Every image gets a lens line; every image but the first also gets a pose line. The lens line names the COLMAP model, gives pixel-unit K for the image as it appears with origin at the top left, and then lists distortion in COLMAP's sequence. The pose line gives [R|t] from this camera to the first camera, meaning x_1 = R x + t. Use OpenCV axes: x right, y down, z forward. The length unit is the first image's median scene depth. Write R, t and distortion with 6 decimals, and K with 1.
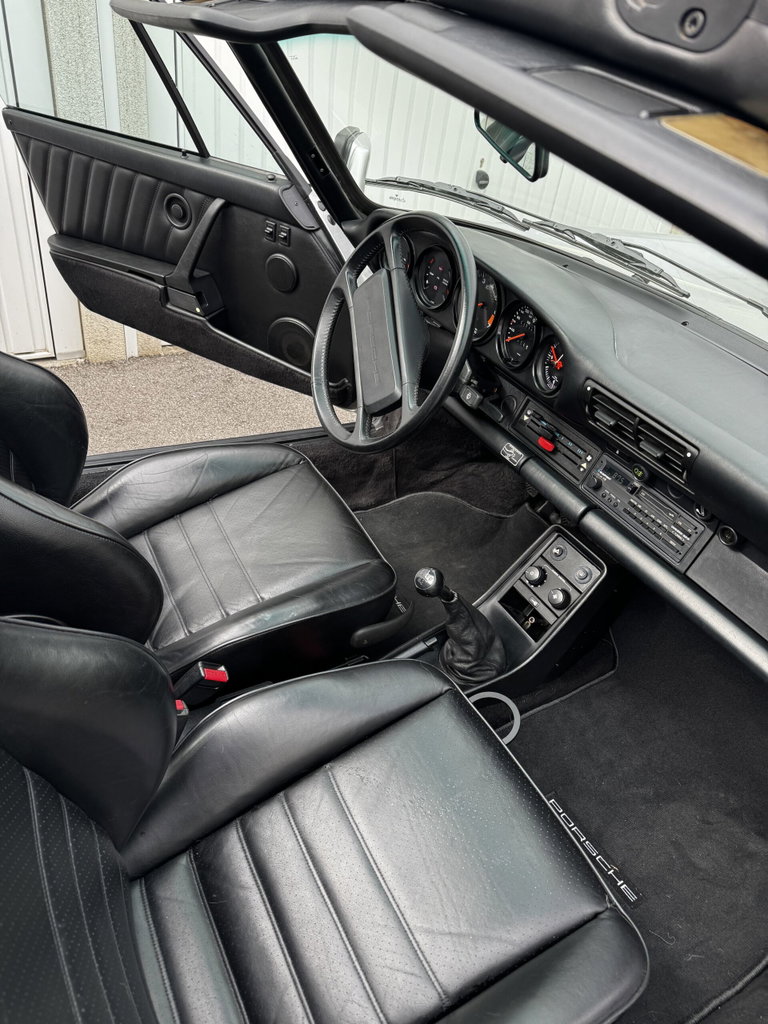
lens RADIAL K [[700.4, 0, 384.0], [0, 700.4, 512.0], [0, 0, 1]] dist [0.069693, 0.000238]
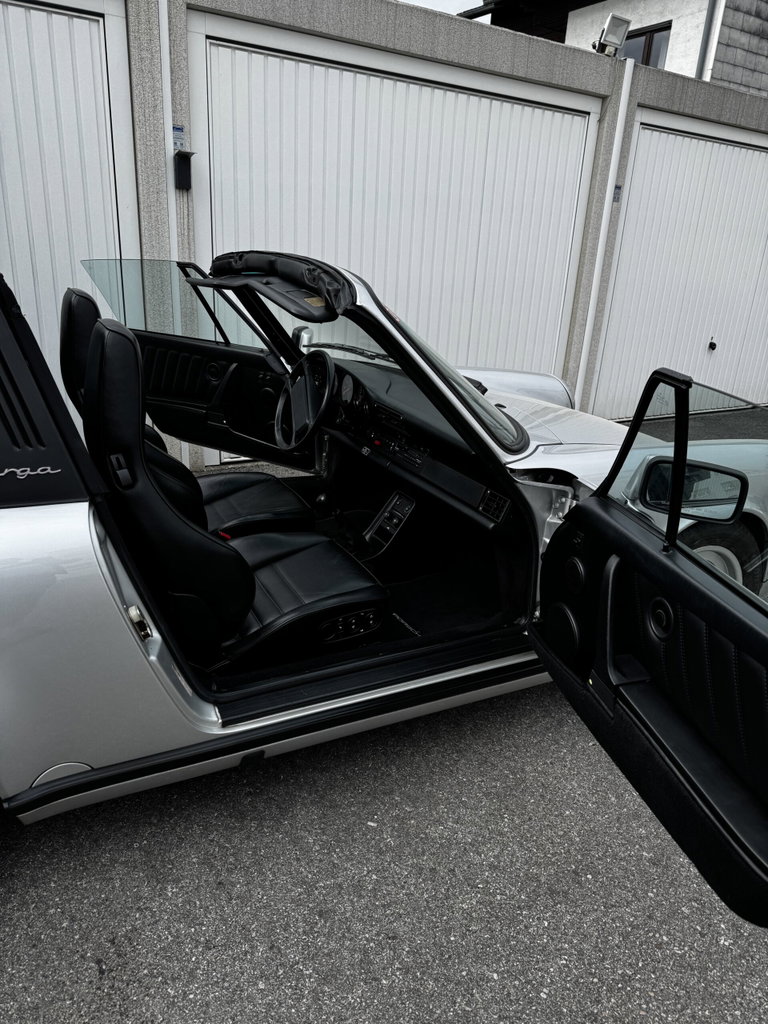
lens RADIAL K [[708.8, 0, 384.0], [0, 708.8, 512.0], [0, 0, 1]] dist [0.324436, -0.000313]
pose [[0.996584, -0.063765, -0.052483, 0.310715], [0.047048, 0.960646, -0.273762, 0.634660], [0.067874, 0.270358, 0.960364, -0.946583]]
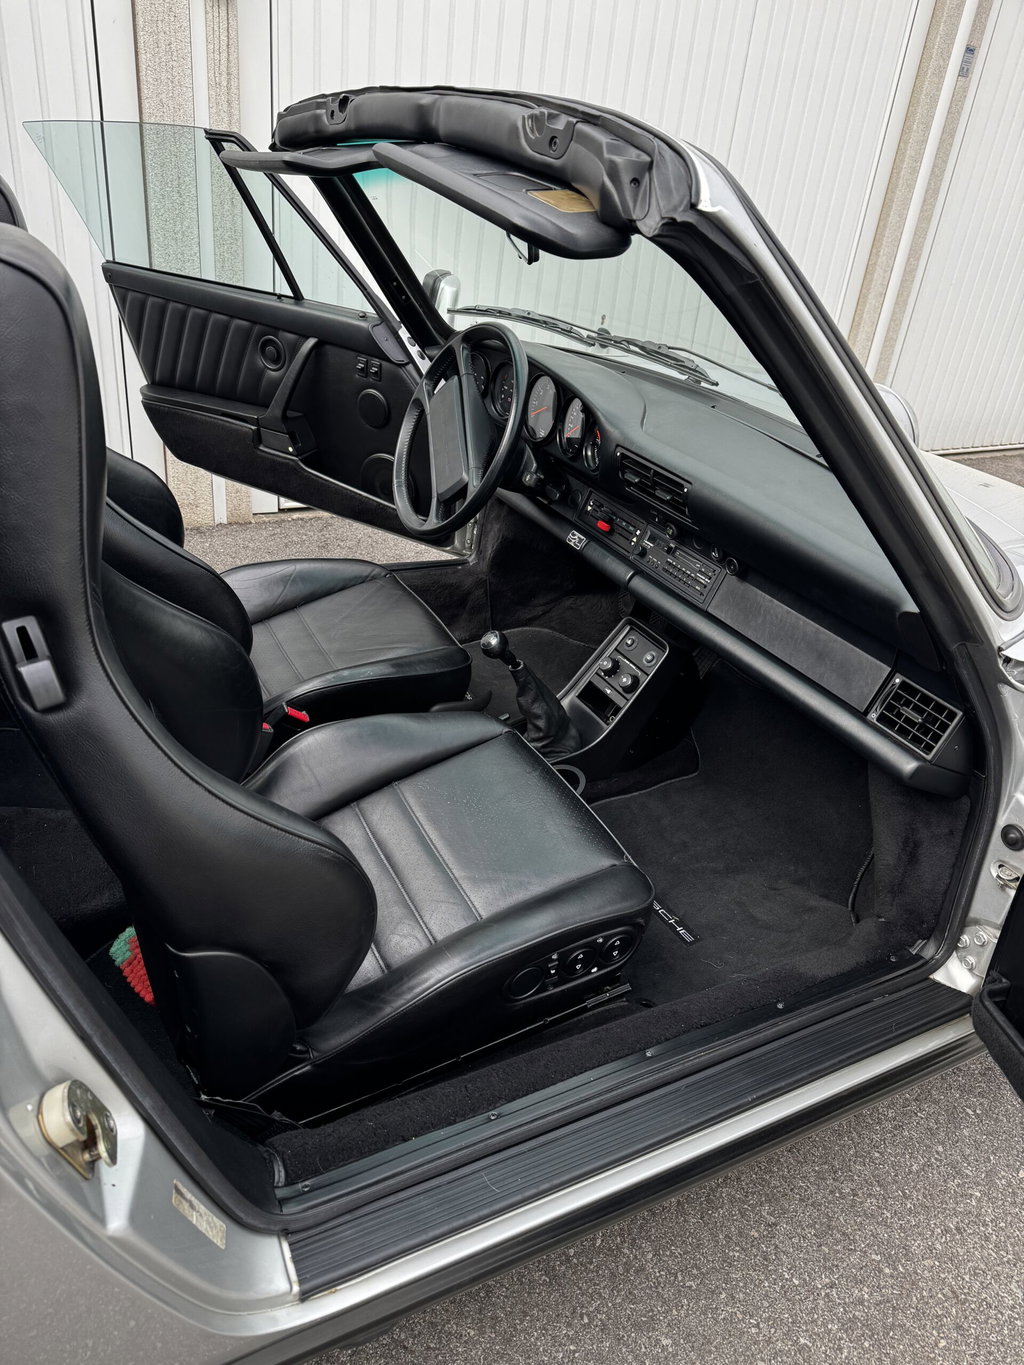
lens RADIAL K [[939.8, 0, 512.0], [0, 939.8, 682.5], [0, 0, 1]] dist [0.138147, -0.003102]
pose [[0.999450, -0.012843, -0.030589, 0.114722], [0.008801, 0.991634, -0.128785, 0.291979], [0.031987, 0.128445, 0.991201, -0.374232]]
